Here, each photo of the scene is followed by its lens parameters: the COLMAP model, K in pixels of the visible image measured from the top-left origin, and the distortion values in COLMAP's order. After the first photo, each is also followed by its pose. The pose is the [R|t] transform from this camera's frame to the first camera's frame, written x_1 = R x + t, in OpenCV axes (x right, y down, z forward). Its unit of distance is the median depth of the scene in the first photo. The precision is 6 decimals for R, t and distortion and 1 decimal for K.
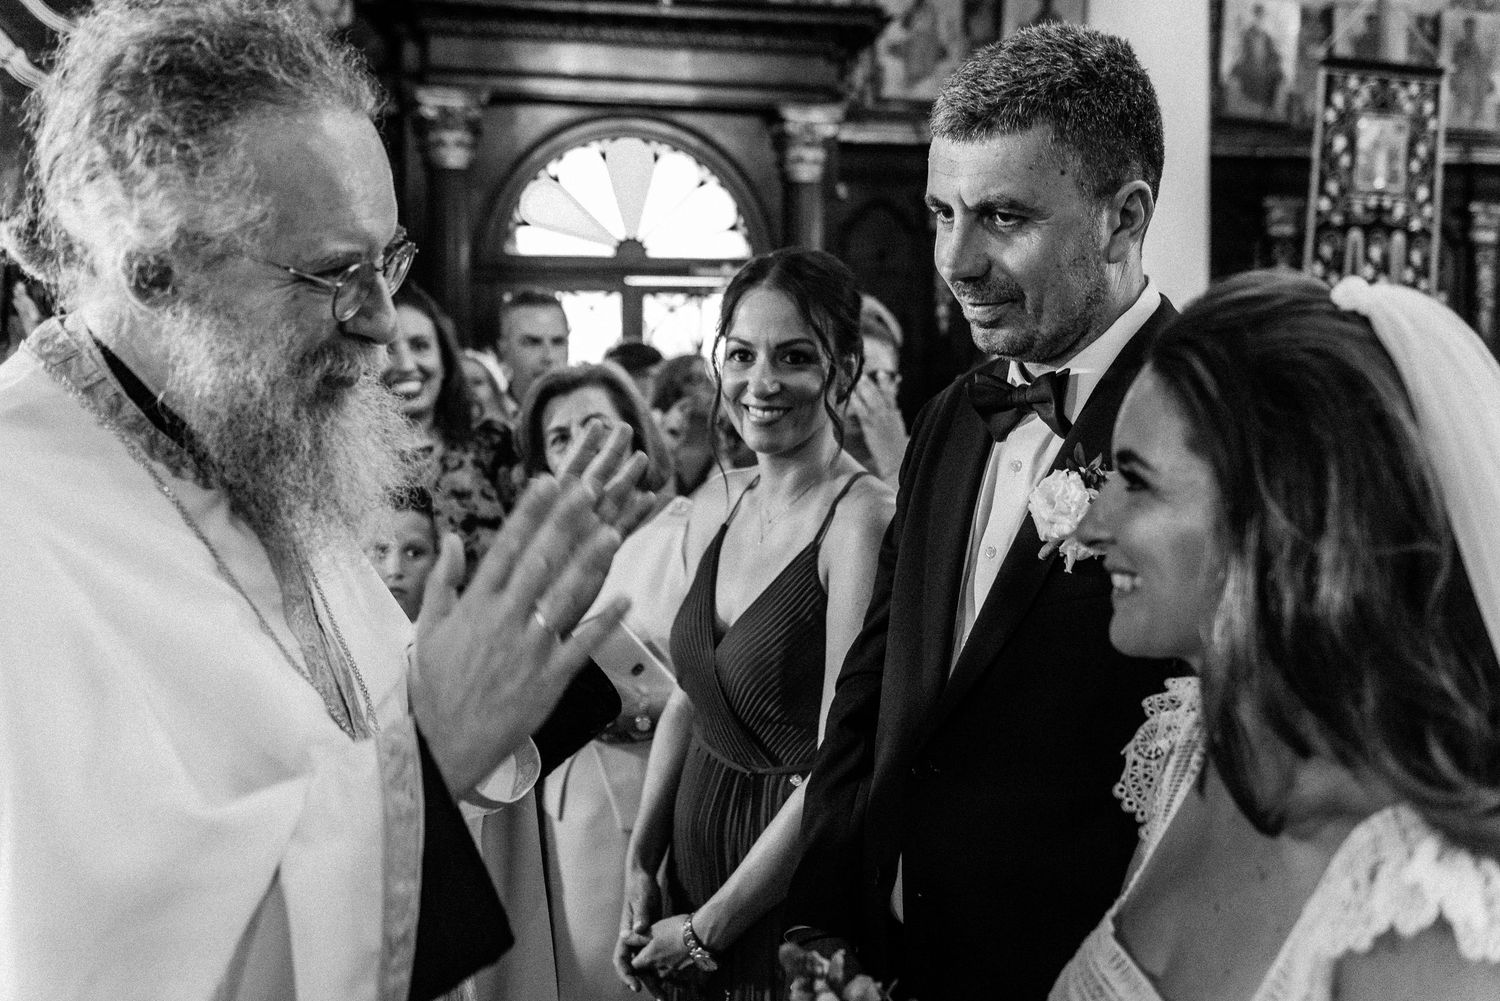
lens RADIAL K [[1537.5, 0, 769.6], [0, 1537.5, 501.5], [0, 0, 1]] dist [0.004317, 0.224526]
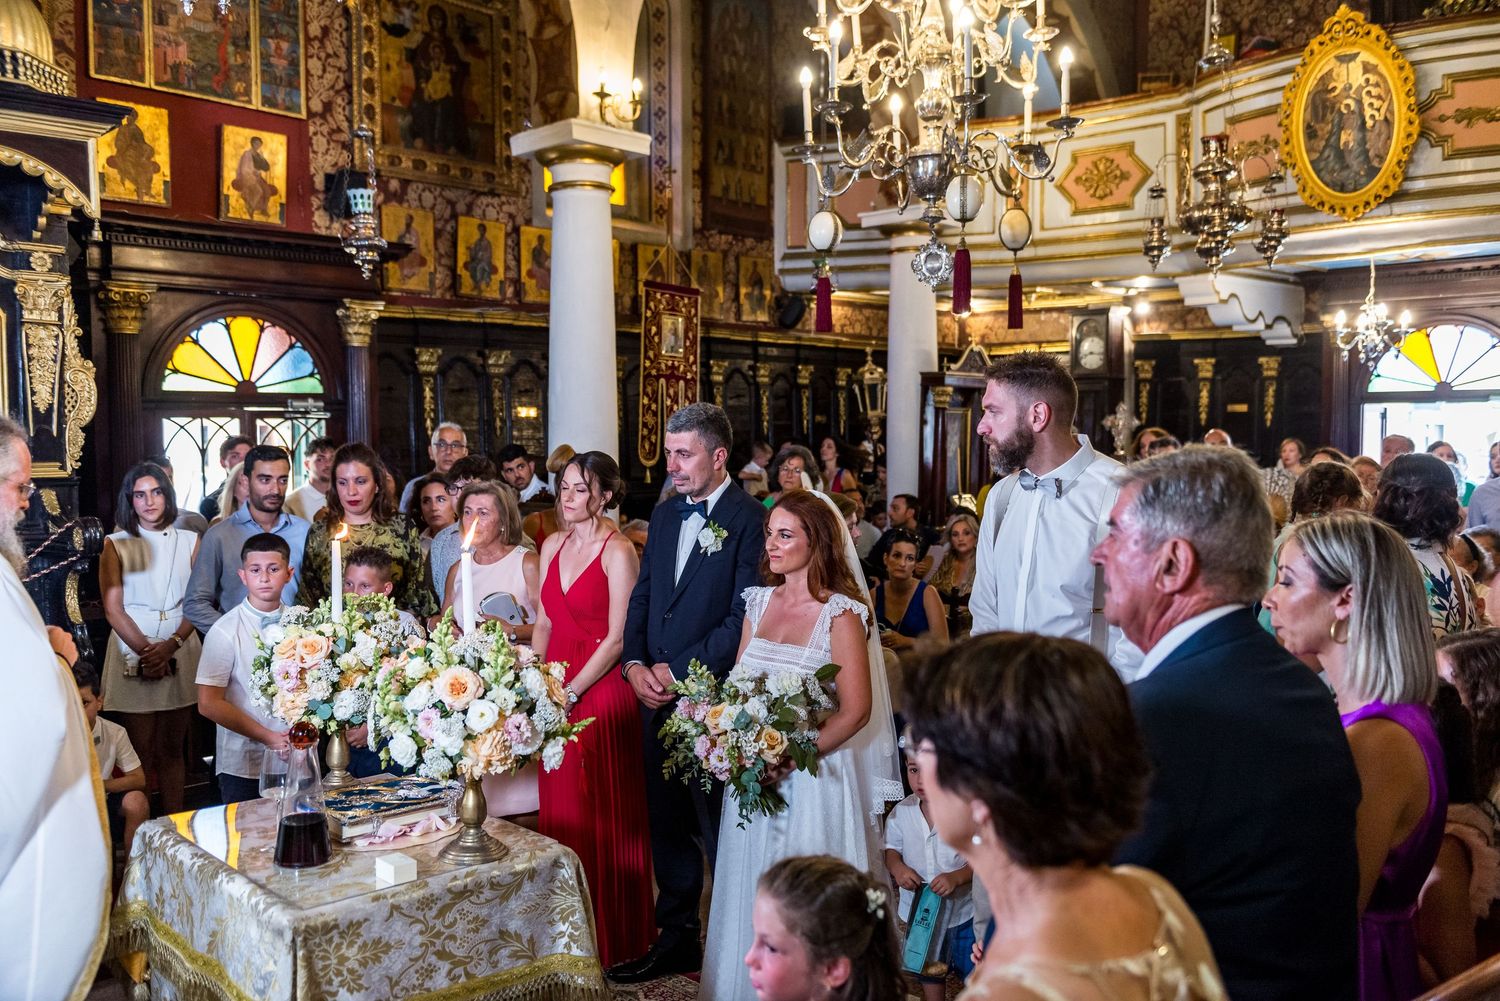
lens RADIAL K [[1263.3, 0, 750.0], [0, 1263.3, 500.5], [0, 0, 1]] dist [-0.008203, -0.005437]
pose [[0.878174, -0.021899, 0.477840, -0.248049], [0.037025, 0.999066, -0.022257, -0.007231], [-0.476907, 0.037237, 0.878165, -0.322700]]
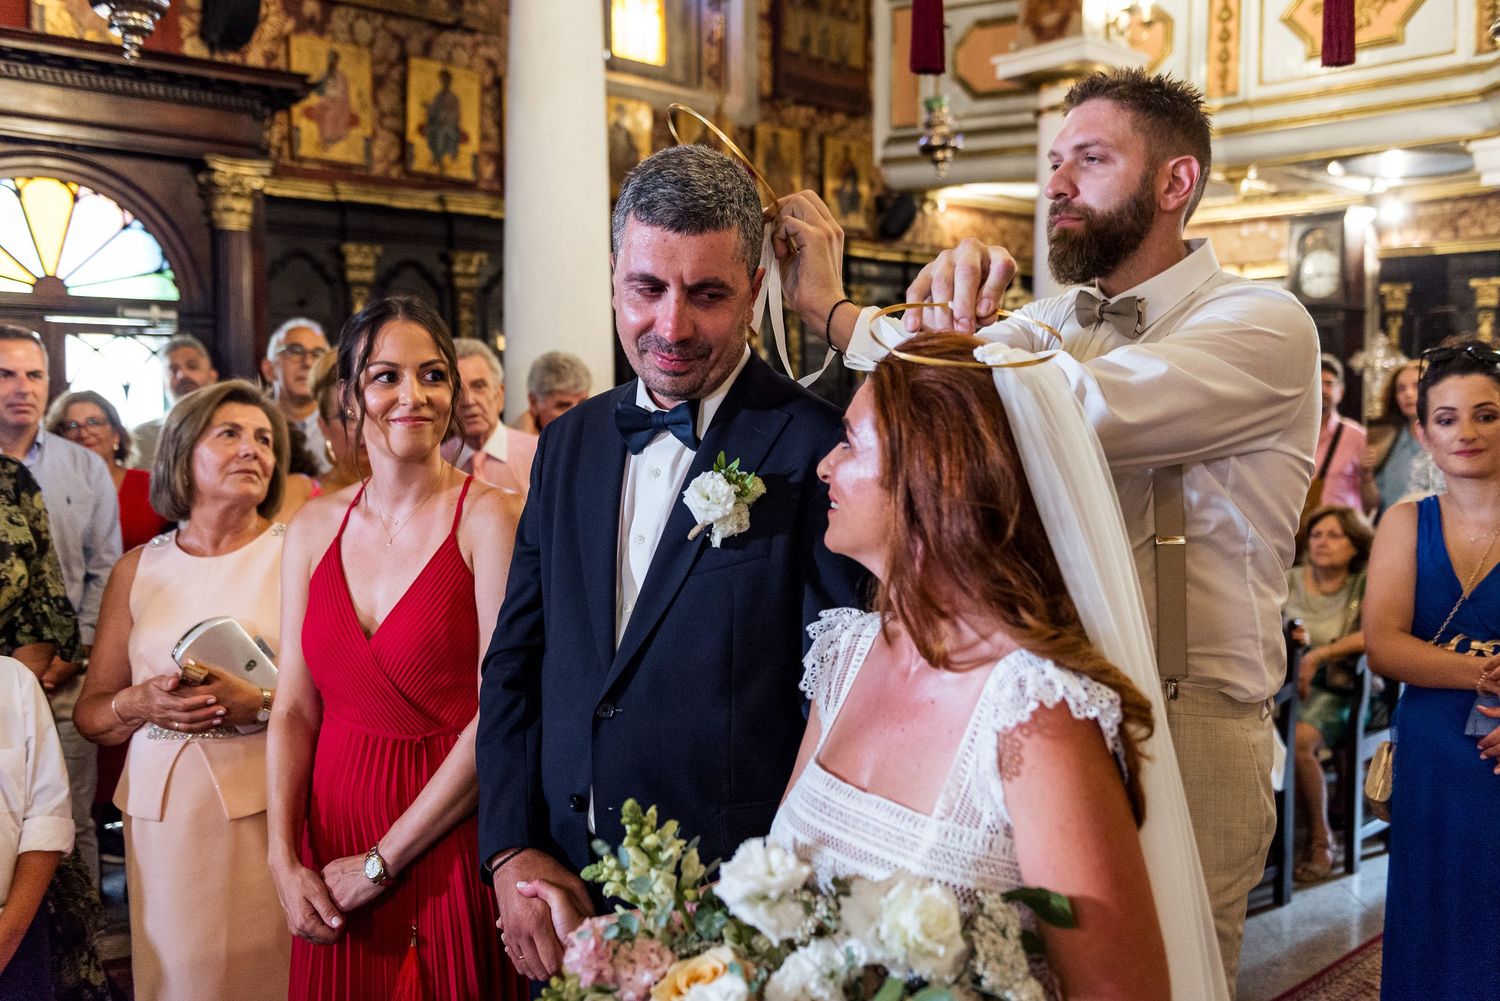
lens RADIAL K [[1452.1, 0, 752.5], [0, 1452.1, 476.8], [0, 0, 1]] dist [0.020275, 0.013228]
pose [[0.911977, -0.013874, 0.410007, -0.063928], [0.031607, 0.998834, -0.036504, 0.006704], [-0.409023, 0.046250, 0.911351, -0.040419]]
